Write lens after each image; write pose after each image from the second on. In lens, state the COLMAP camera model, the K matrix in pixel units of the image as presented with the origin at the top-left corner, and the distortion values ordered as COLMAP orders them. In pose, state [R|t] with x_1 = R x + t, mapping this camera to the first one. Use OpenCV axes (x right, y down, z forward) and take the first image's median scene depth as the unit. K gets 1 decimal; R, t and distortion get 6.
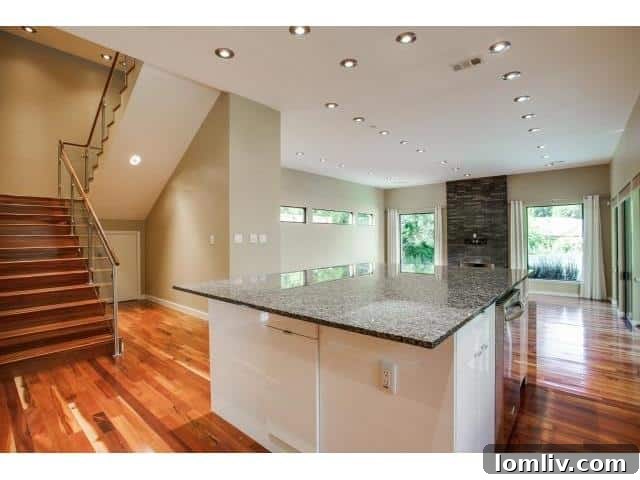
lens RADIAL K [[311.5, 0, 311.8], [0, 311.5, 235.3], [0, 0, 1]] dist [-0.075501, 0.028042]
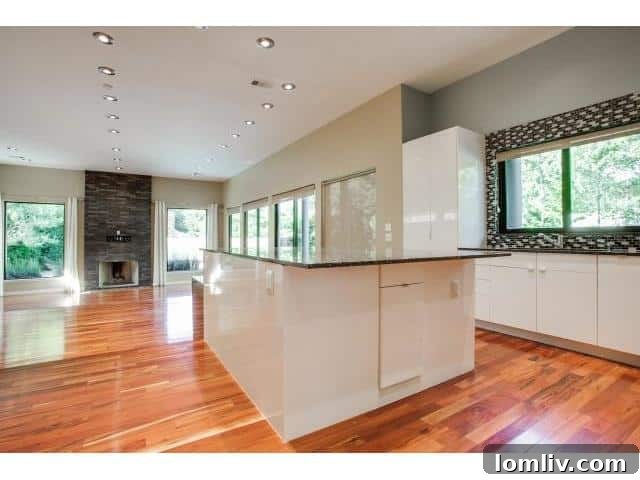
lens RADIAL K [[311.5, 0, 311.8], [0, 311.5, 235.3], [0, 0, 1]] dist [-0.075501, 0.028042]
pose [[0.292675, 0.016308, 0.956073, -0.200253], [-0.006941, 0.999864, -0.014930, 0.019841], [-0.956187, -0.002266, 0.292748, 0.146647]]
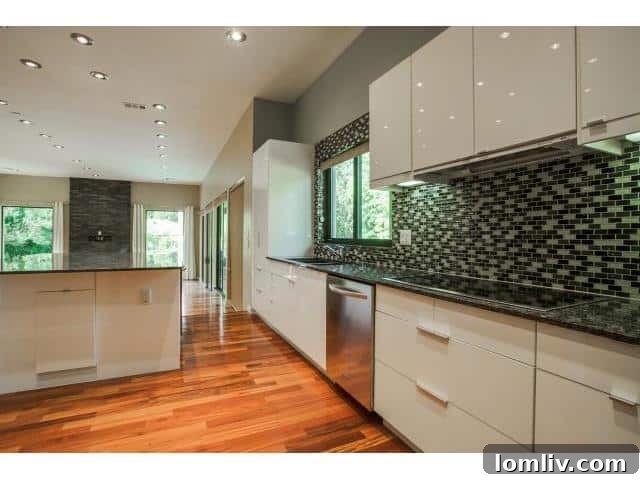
lens RADIAL K [[311.5, 0, 311.8], [0, 311.5, 235.3], [0, 0, 1]] dist [-0.075501, 0.028042]
pose [[0.397848, 0.013056, 0.917358, -0.139144], [-0.015823, 0.999848, -0.007368, 0.005139], [-0.917315, -0.011584, 0.397994, -0.097232]]
